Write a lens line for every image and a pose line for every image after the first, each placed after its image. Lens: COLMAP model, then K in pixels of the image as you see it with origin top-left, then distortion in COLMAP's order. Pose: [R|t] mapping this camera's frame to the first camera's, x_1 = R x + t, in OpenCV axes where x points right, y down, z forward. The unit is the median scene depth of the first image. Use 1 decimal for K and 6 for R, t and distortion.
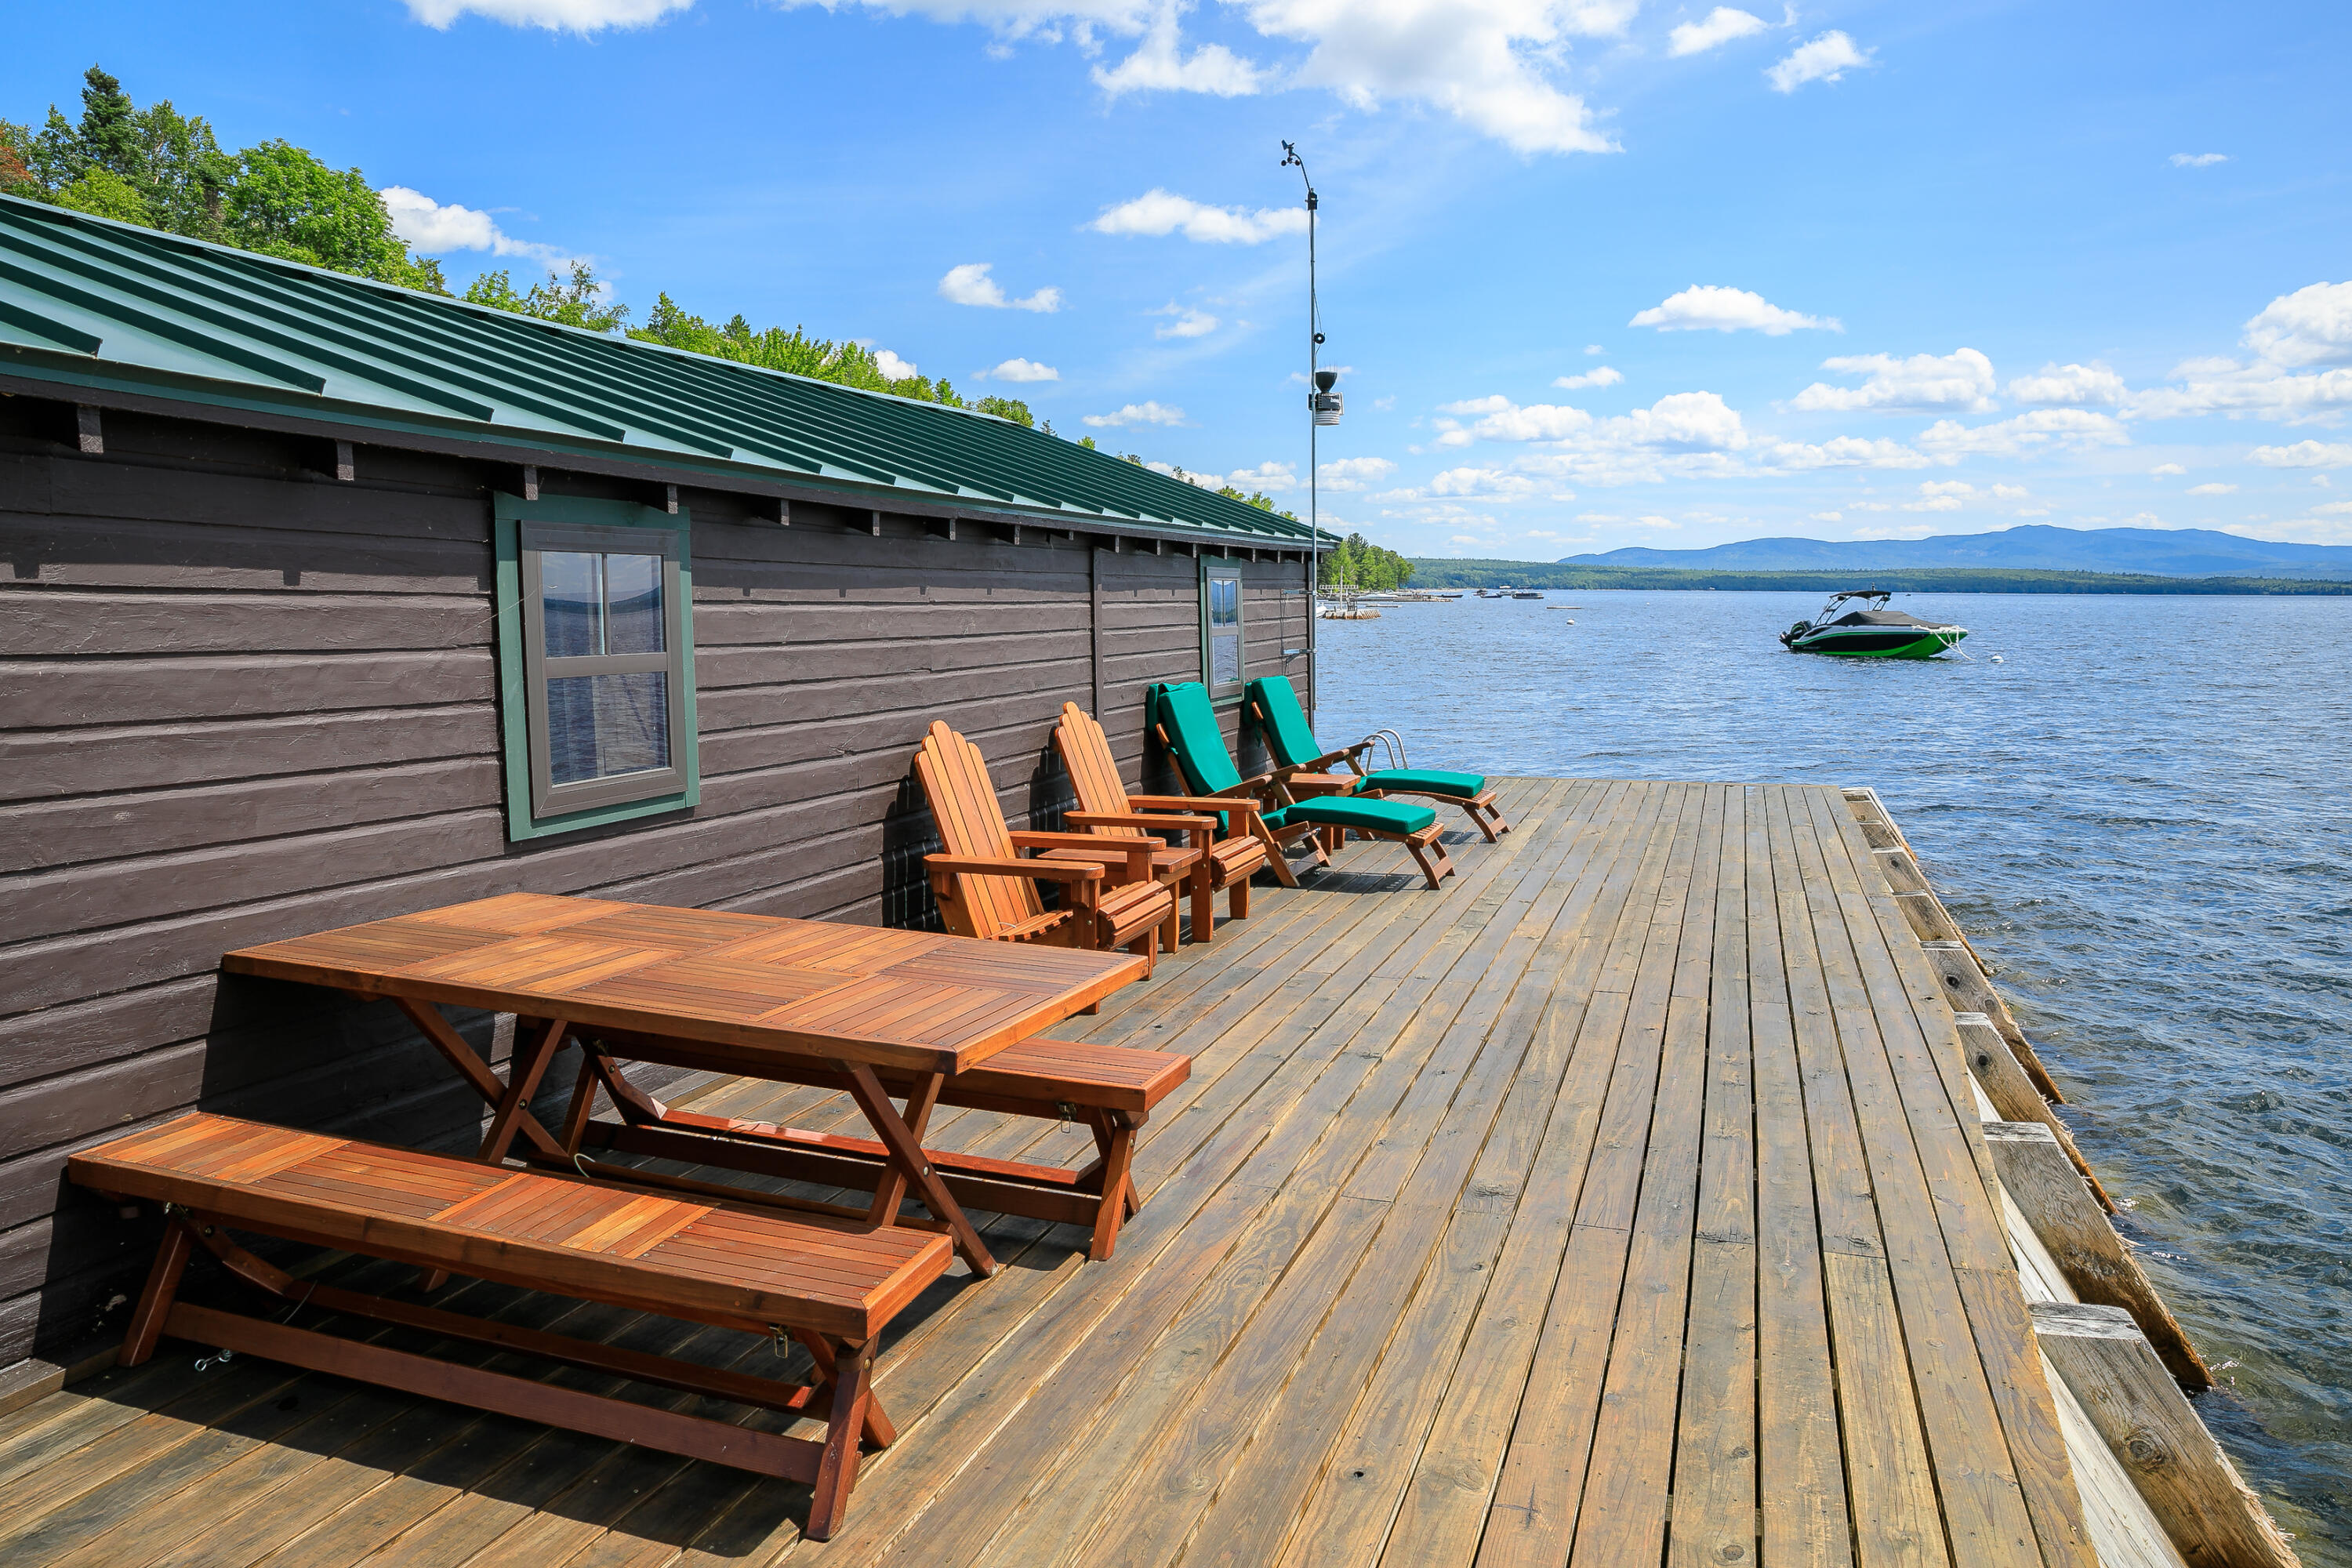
lens RADIAL K [[1691.1, 0, 1163.0], [0, 1691.1, 788.6], [0, 0, 1]] dist [-0.115894, 0.099127]
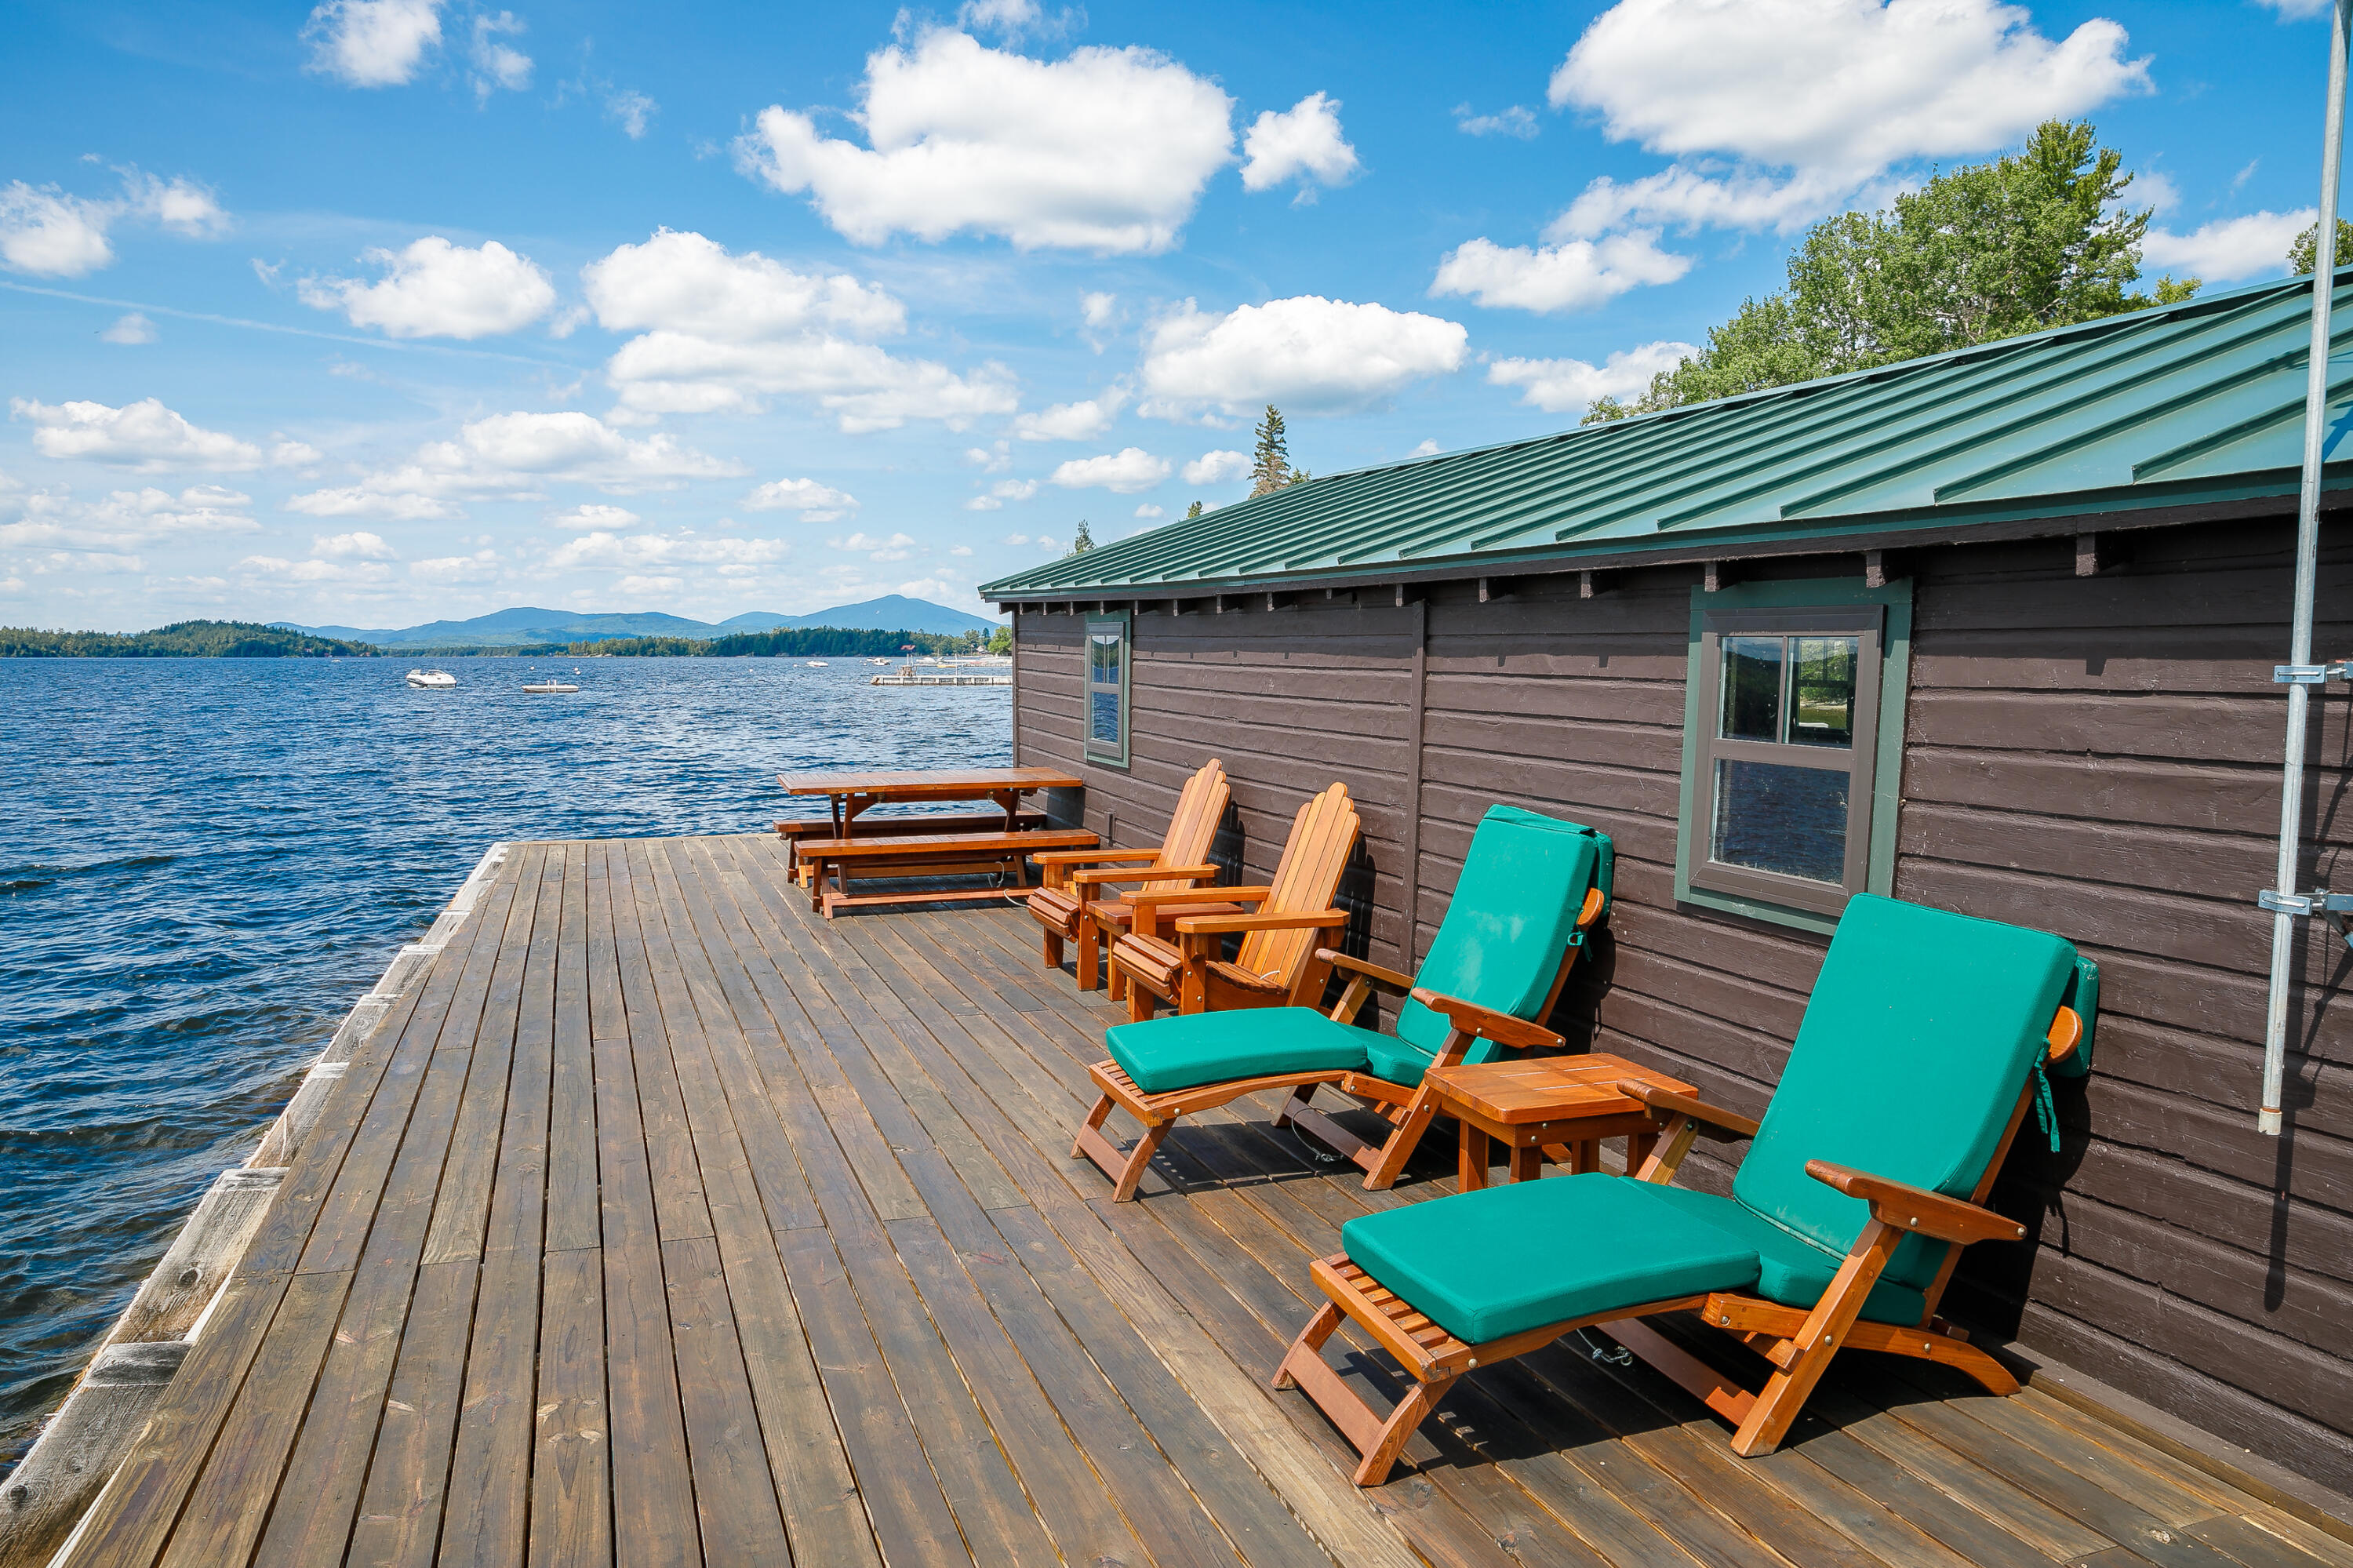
lens RADIAL K [[1691.8, 0, 1163.5], [0, 1691.8, 788.6], [0, 0, 1]] dist [-0.115894, 0.099127]
pose [[-0.792384, 0.010220, -0.609937, 0.567446], [-0.109725, 0.981165, 0.158986, -0.183417], [0.600074, 0.192903, -0.776338, 1.683950]]
